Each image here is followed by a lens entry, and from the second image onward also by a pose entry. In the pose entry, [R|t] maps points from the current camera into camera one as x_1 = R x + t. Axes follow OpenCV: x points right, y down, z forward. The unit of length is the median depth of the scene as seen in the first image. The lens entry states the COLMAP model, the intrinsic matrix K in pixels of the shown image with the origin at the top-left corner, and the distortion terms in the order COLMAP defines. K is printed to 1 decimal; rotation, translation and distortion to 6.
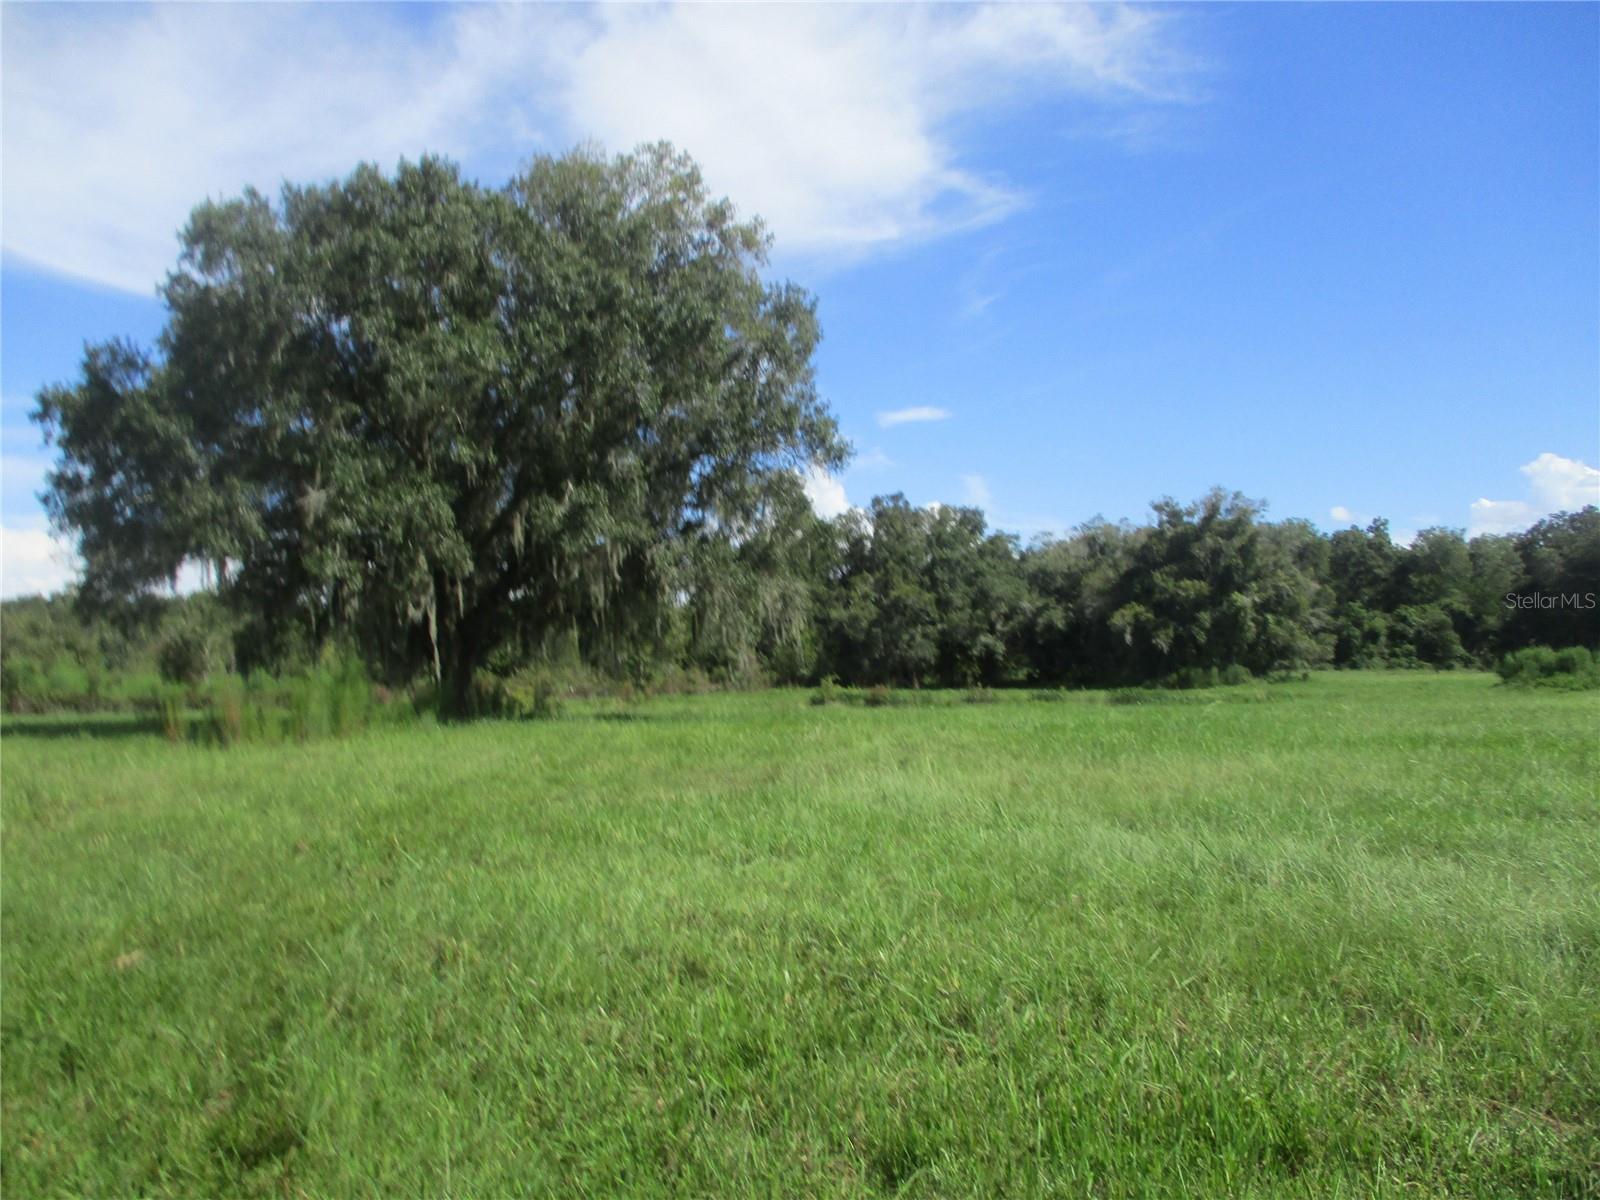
lens RADIAL K [[1348.4, 0, 808.8], [0, 1348.4, 585.0], [0, 0, 1]] dist [-0.025444, 0.000393]
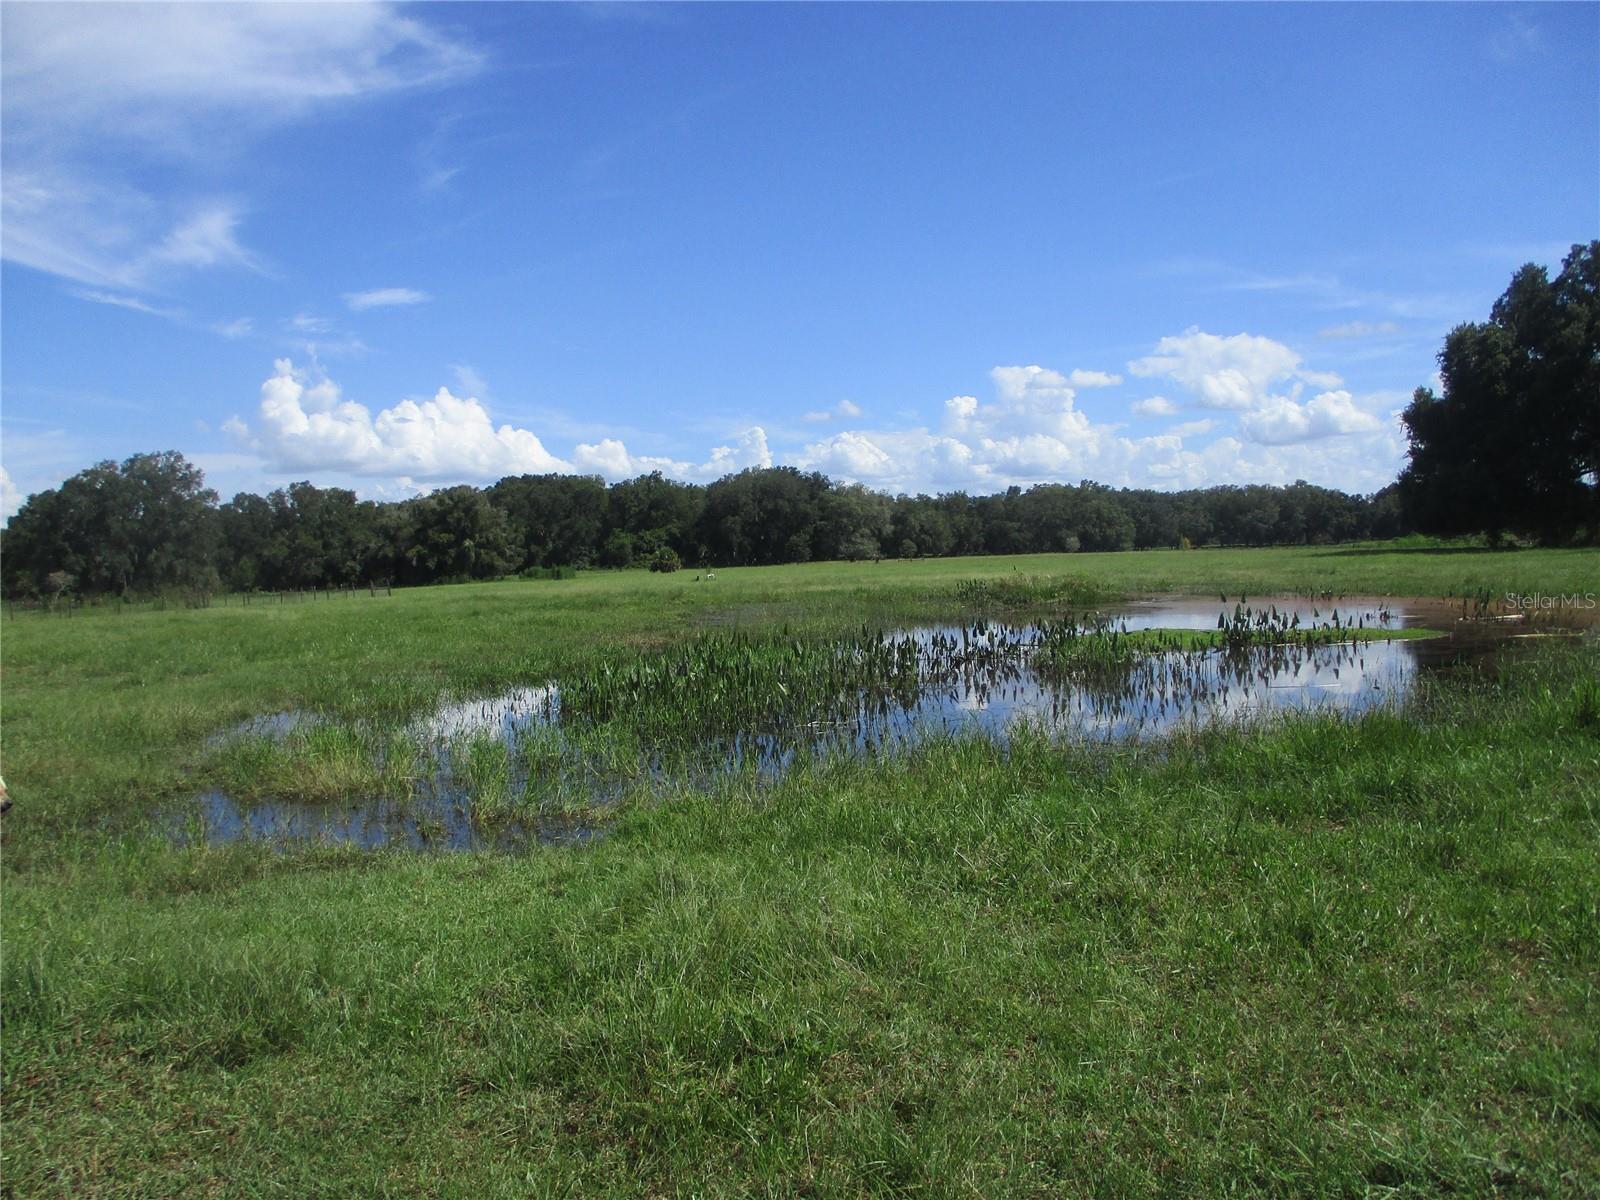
lens RADIAL K [[1348.4, 0, 808.8], [0, 1348.4, 585.0], [0, 0, 1]] dist [-0.025444, 0.000393]
pose [[0.937942, -0.036943, 0.344820, 0.083566], [0.009548, 0.996684, 0.080810, -0.078722], [-0.346662, -0.072502, 0.935184, -1.024890]]
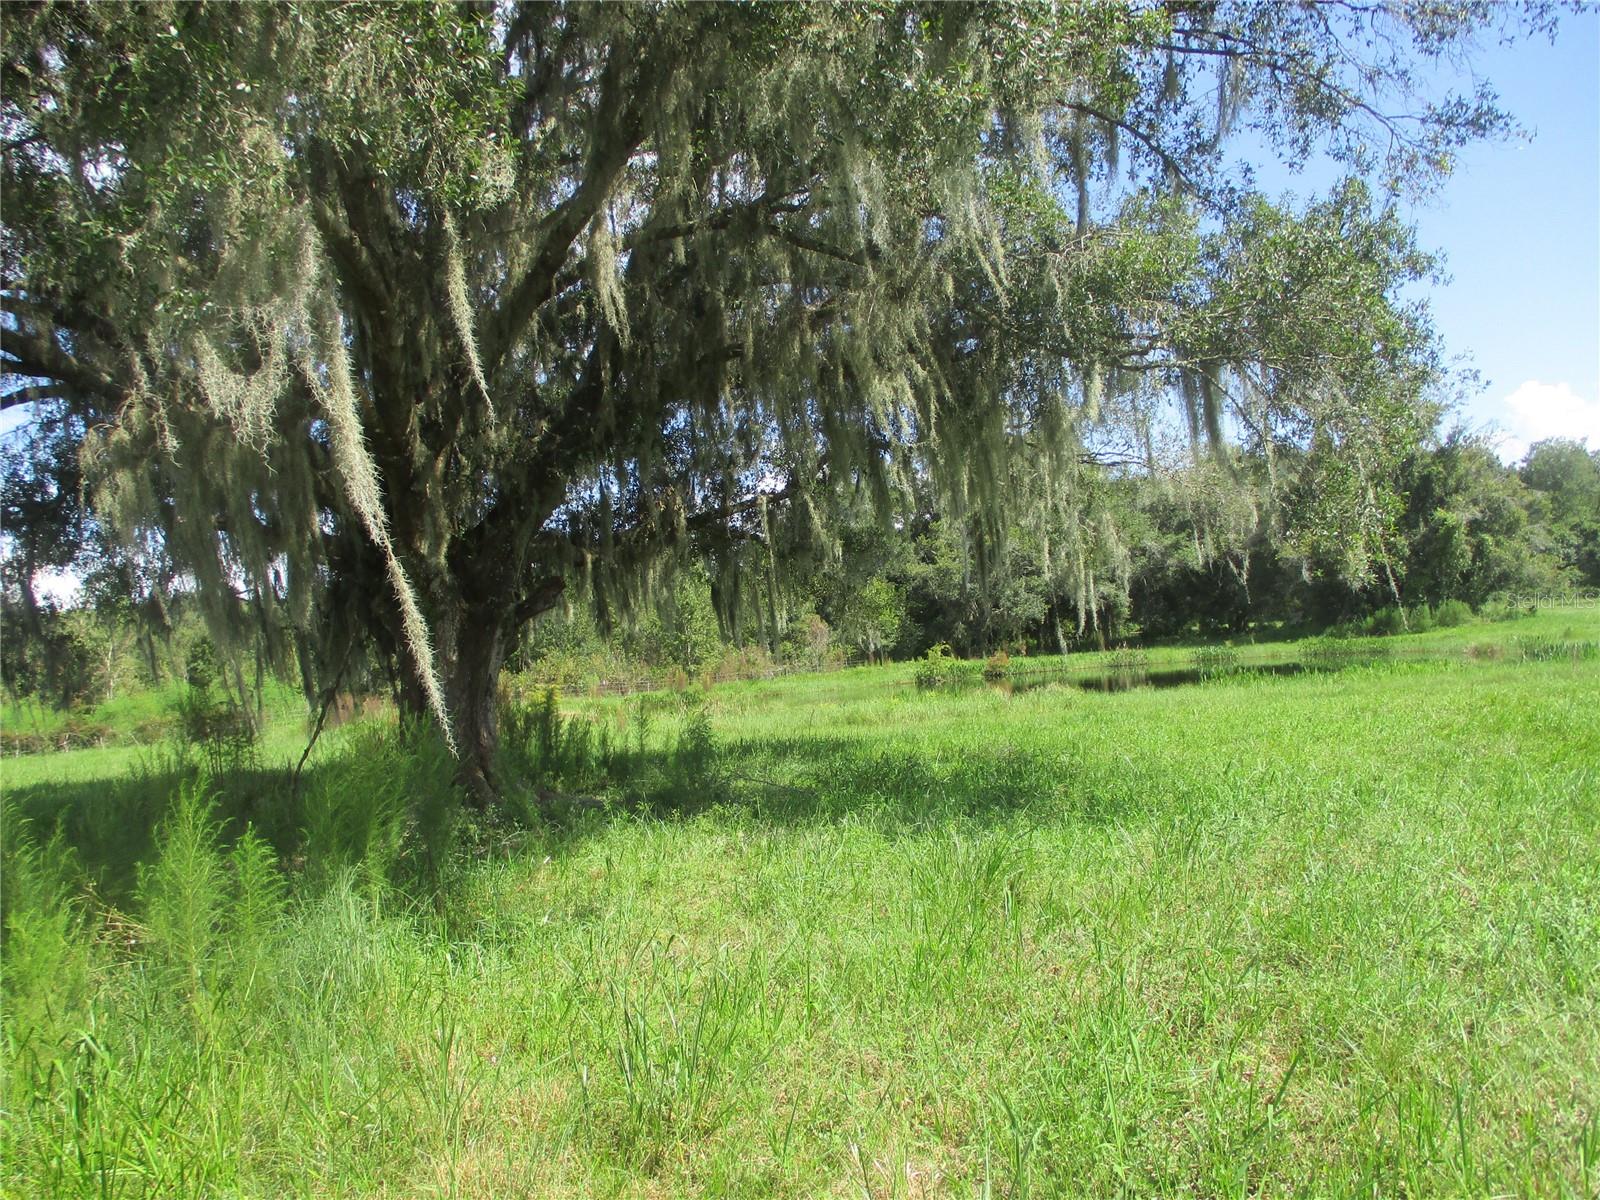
lens RADIAL K [[1348.4, 0, 808.8], [0, 1348.4, 585.0], [0, 0, 1]] dist [-0.025444, 0.000393]
pose [[0.998222, -0.059057, 0.008128, -0.052818], [0.058891, 0.998078, 0.019284, 0.011921], [-0.009251, -0.018771, 0.999781, 0.198465]]
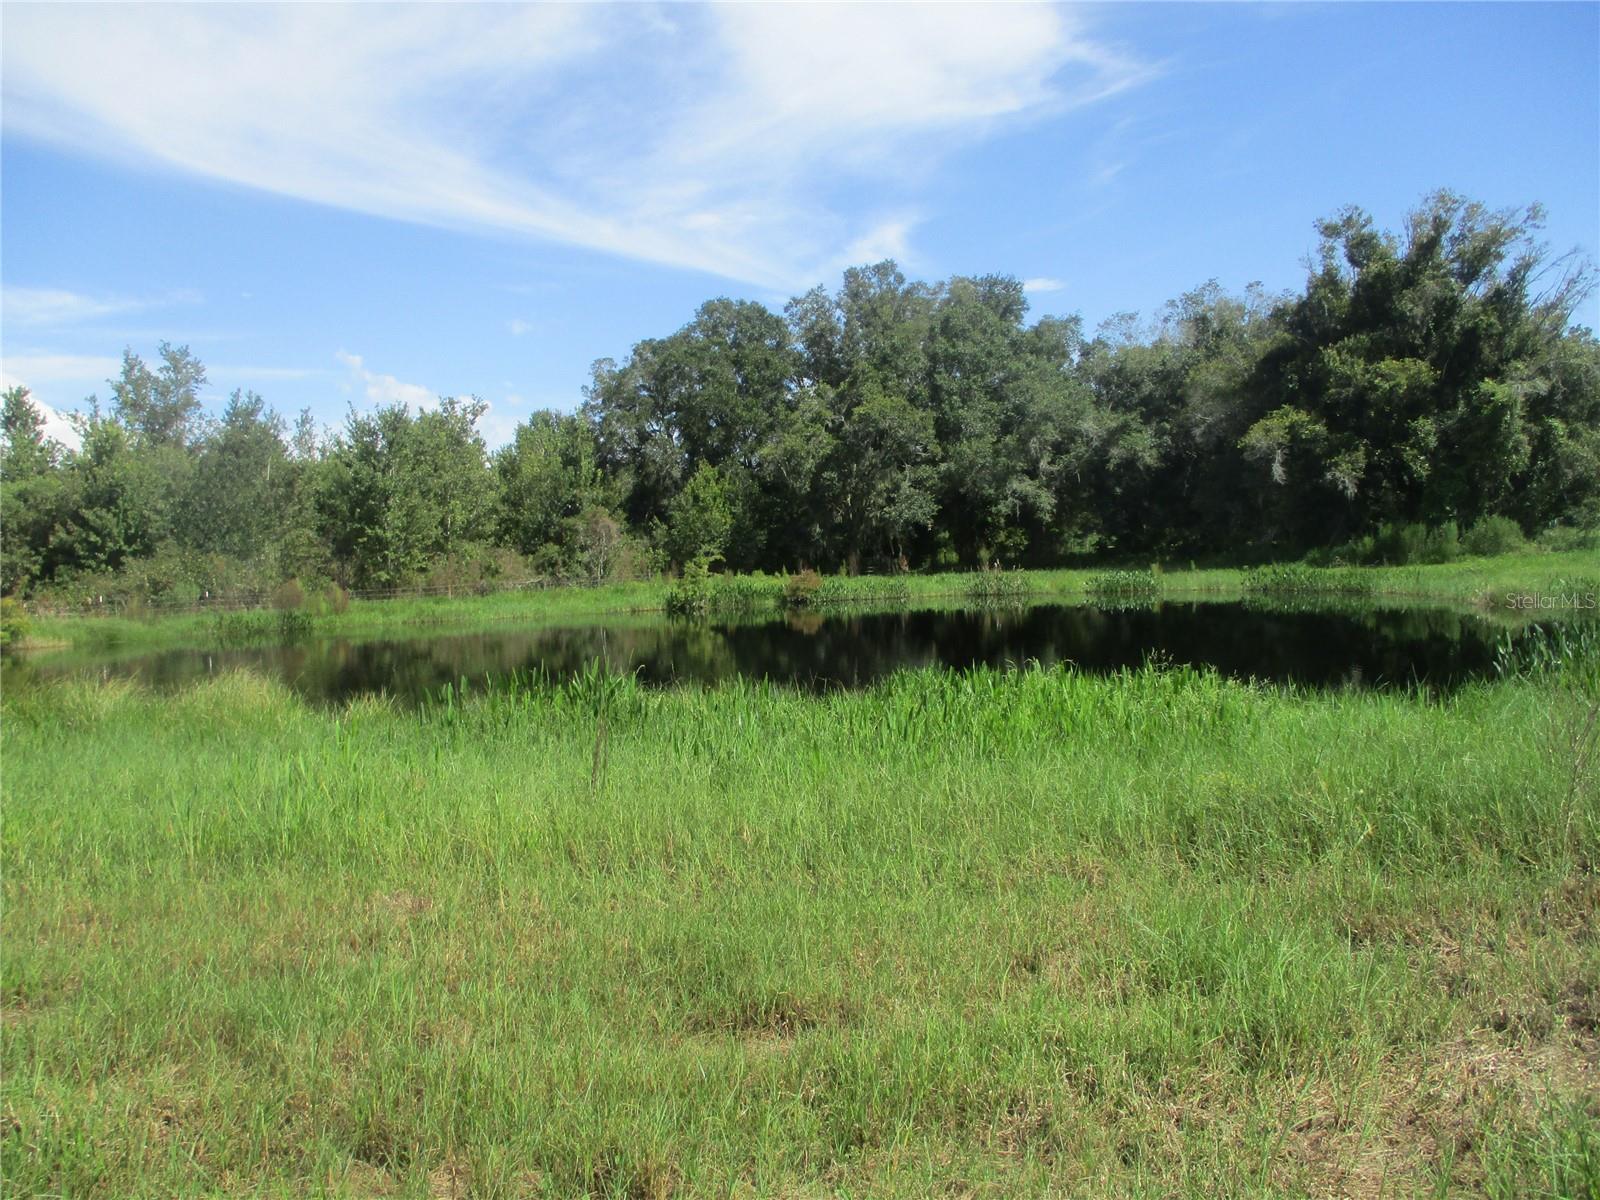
lens RADIAL K [[1348.4, 0, 808.8], [0, 1348.4, 585.0], [0, 0, 1]] dist [-0.025444, 0.000393]
pose [[0.997837, -0.022330, -0.061828, 0.075098], [0.027828, 0.995594, 0.089544, 0.028262], [0.059556, -0.091071, 0.994062, 0.410765]]
